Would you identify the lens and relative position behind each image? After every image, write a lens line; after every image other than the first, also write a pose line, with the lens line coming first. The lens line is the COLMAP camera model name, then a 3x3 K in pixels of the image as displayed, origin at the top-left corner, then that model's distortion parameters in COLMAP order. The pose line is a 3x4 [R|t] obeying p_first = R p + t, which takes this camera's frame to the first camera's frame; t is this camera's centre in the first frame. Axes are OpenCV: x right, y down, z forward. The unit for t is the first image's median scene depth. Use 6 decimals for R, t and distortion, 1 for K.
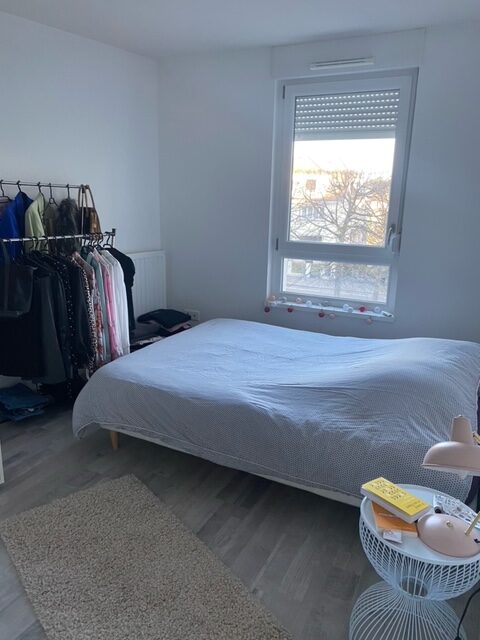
lens RADIAL K [[478.0, 0, 240.4], [0, 478.0, 316.4], [0, 0, 1]] dist [0.006860, -0.022939]
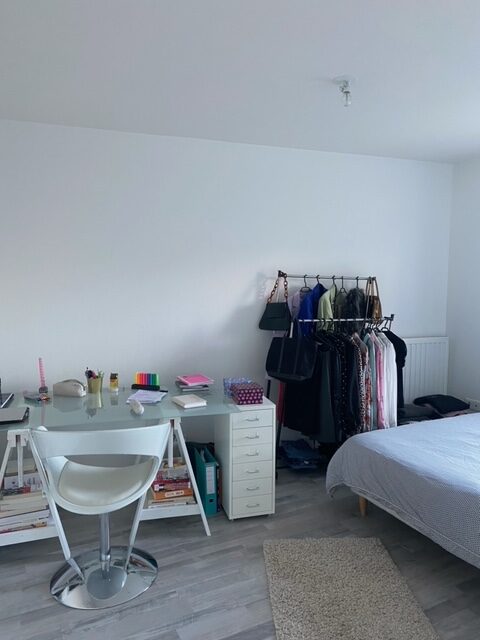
lens RADIAL K [[478.0, 0, 240.4], [0, 478.0, 316.4], [0, 0, 1]] dist [0.006860, -0.022939]
pose [[0.805887, 0.031812, -0.591215, 0.120518], [-0.136172, 0.981745, -0.132791, 0.020173], [0.576198, 0.187522, 0.795507, -0.104916]]
